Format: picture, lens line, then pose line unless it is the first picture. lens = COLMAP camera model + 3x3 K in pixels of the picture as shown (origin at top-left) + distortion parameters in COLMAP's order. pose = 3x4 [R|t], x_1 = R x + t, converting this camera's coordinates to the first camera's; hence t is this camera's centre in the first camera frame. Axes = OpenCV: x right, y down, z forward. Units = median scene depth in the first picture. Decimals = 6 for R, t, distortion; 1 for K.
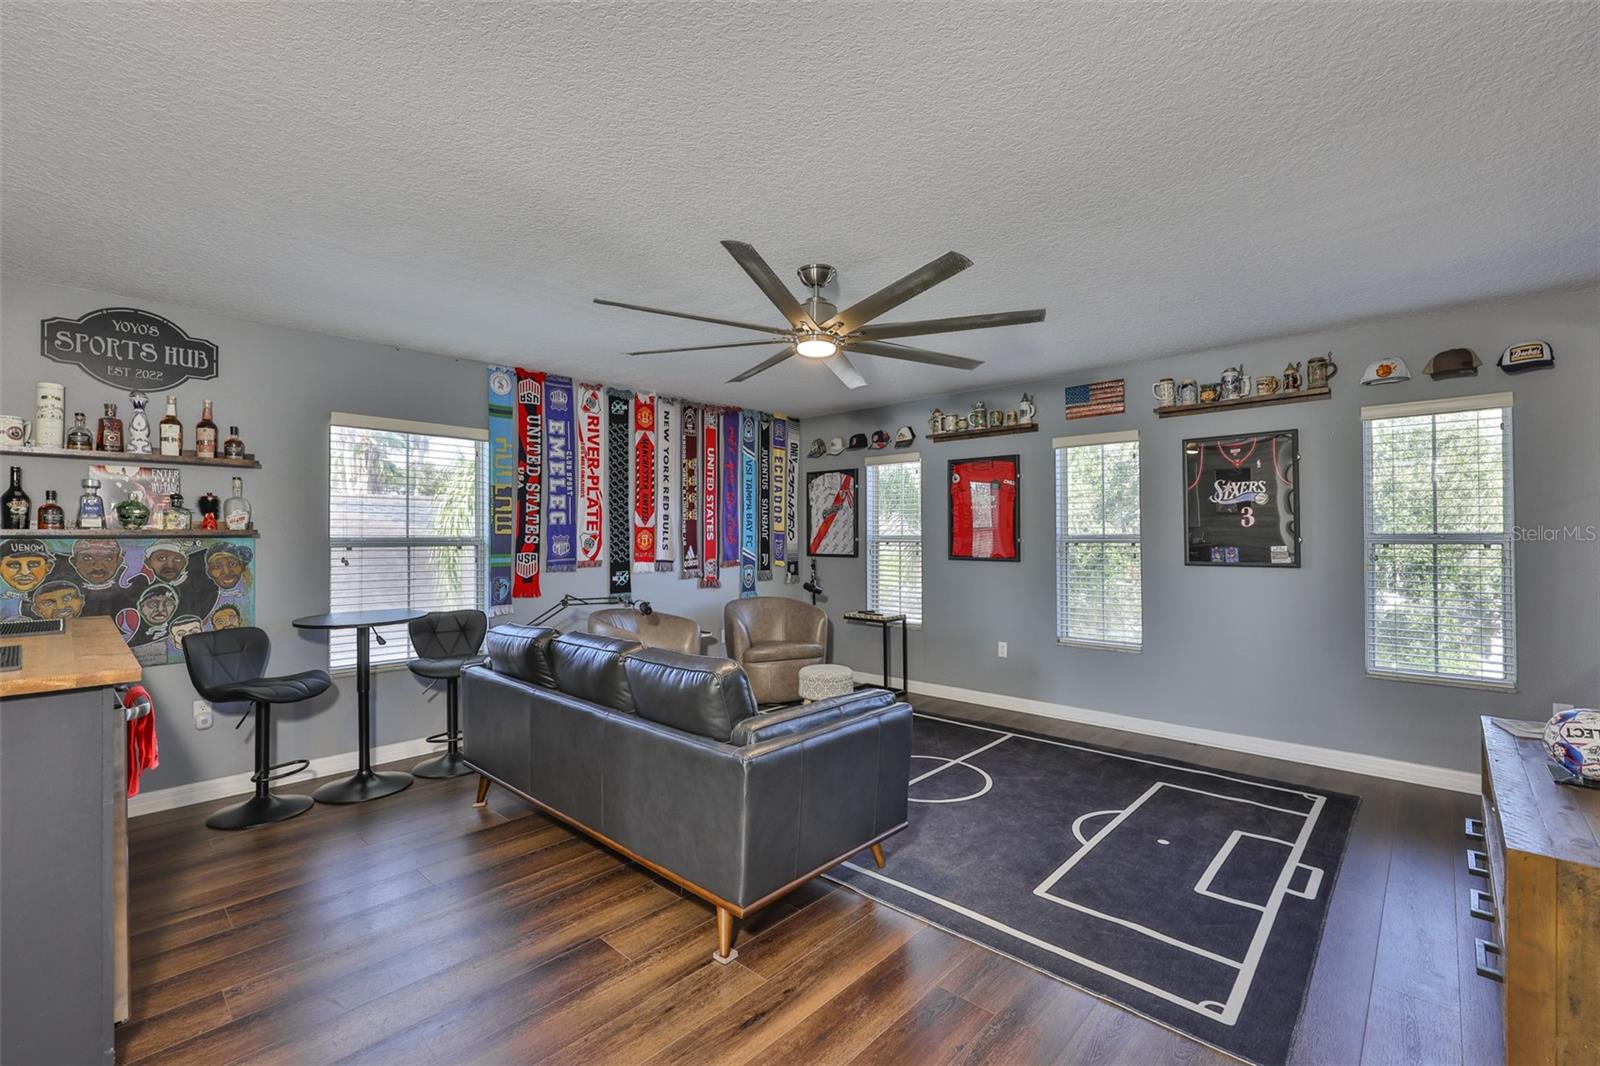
lens RADIAL K [[678.9, 0, 810.2], [0, 678.9, 533.6], [0, 0, 1]] dist [-0.001038, 0.000019]
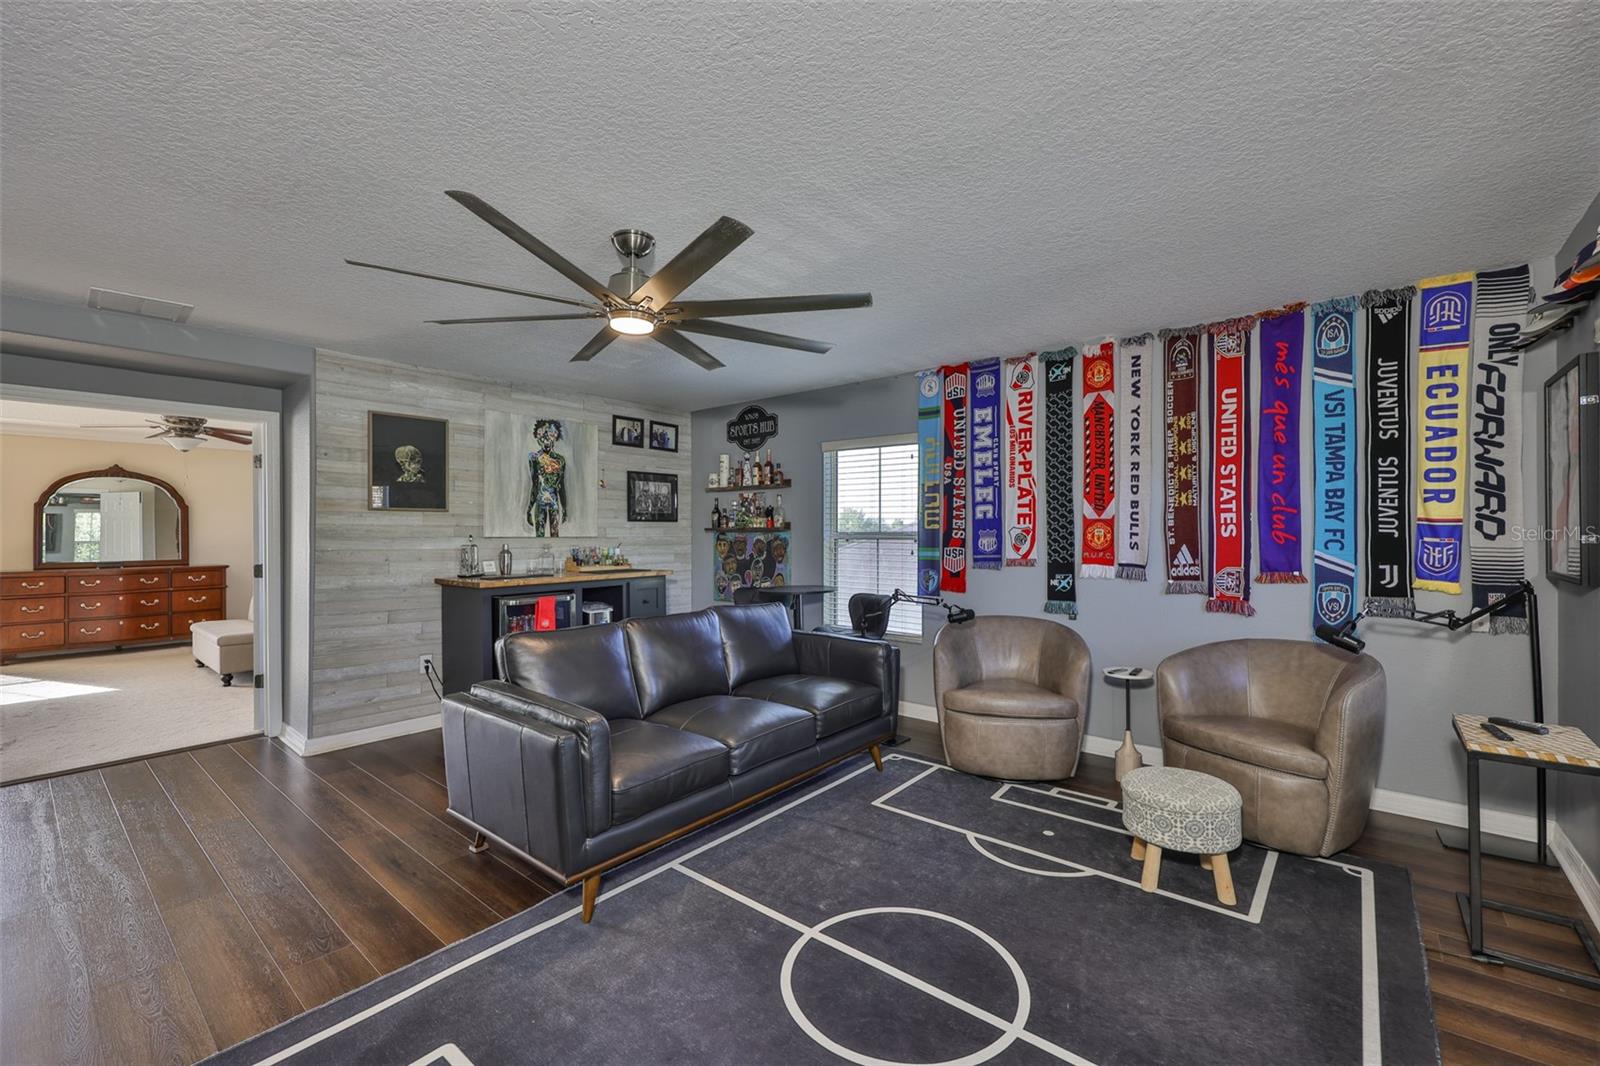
lens RADIAL K [[678.9, 0, 810.2], [0, 678.9, 533.6], [0, 0, 1]] dist [-0.001038, 0.000019]
pose [[0.052609, 0.005815, -0.998598, 0.531669], [0.006149, 0.999962, 0.006147, 0.000343], [0.998596, -0.006464, 0.052571, 0.680412]]
